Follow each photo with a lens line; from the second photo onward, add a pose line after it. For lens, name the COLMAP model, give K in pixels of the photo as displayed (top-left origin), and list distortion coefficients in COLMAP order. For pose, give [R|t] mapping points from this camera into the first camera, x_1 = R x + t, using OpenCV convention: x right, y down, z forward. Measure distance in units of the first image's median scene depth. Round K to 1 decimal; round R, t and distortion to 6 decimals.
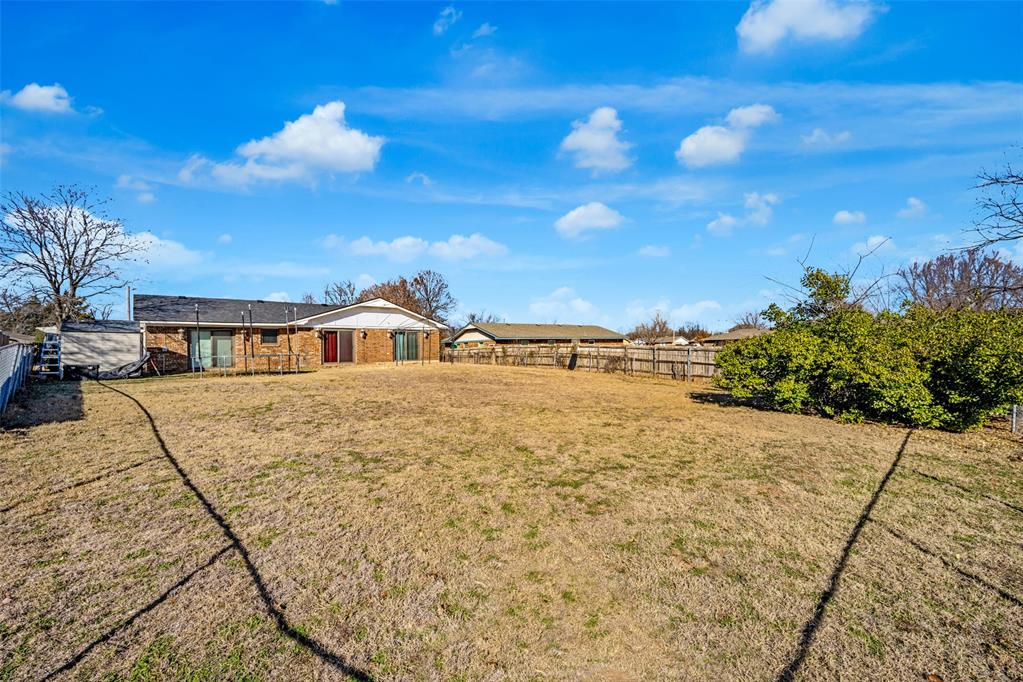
lens RADIAL K [[408.2, 0, 514.6], [0, 408.2, 341.8], [0, 0, 1]] dist [-0.001025, -0.000257]
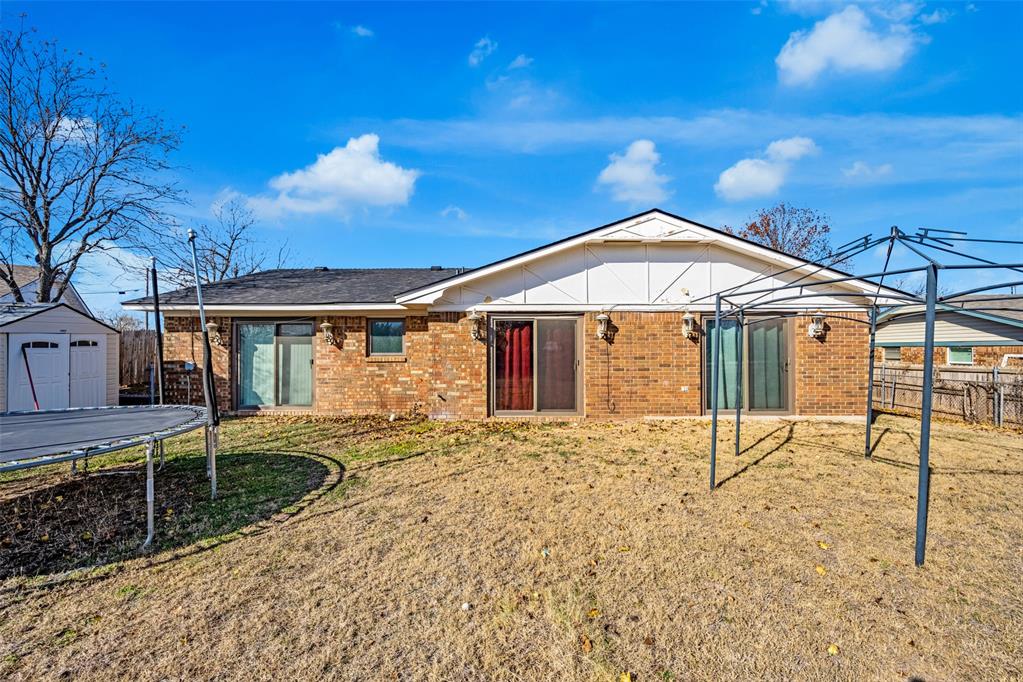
lens RADIAL K [[408.2, 0, 514.6], [0, 408.2, 341.8], [0, 0, 1]] dist [-0.001025, -0.000257]
pose [[0.739785, 0.015030, -0.672675, -0.216276], [-0.000068, 0.999752, 0.022264, -0.016133], [0.672843, -0.016425, 0.739603, 0.753955]]
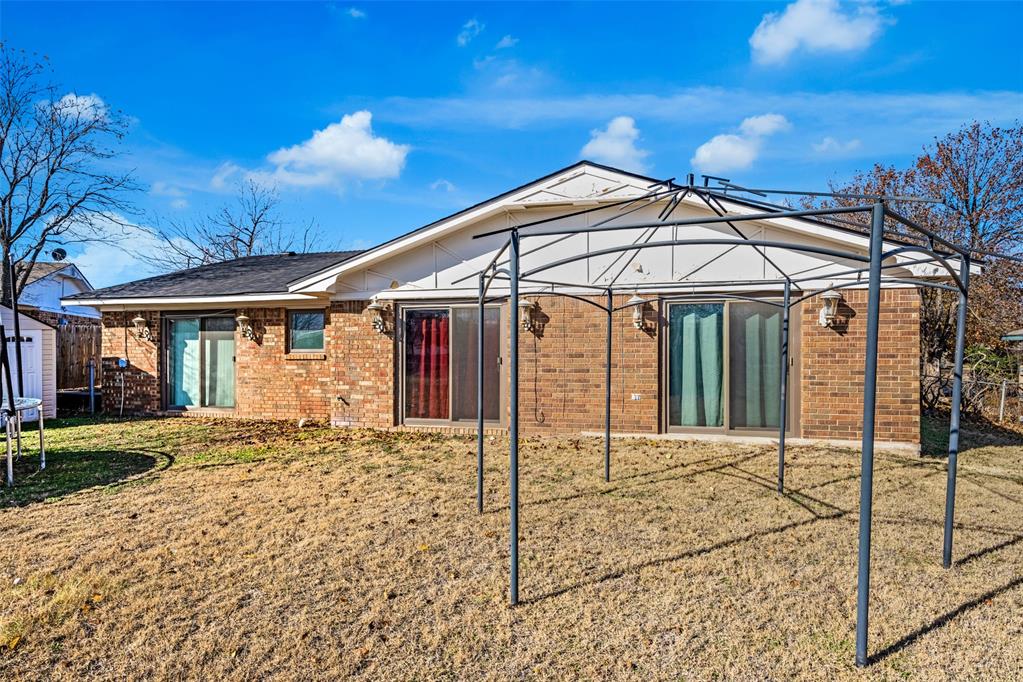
lens RADIAL K [[538.4, 0, 511.5], [0, 538.4, 341.0], [0, 0, 1]] dist [-0.000728, 0.000972]
pose [[0.563525, 0.016219, -0.825940, -0.101228], [0.008902, 0.999630, 0.025704, -0.013640], [0.826051, -0.021838, 0.563172, 0.850771]]
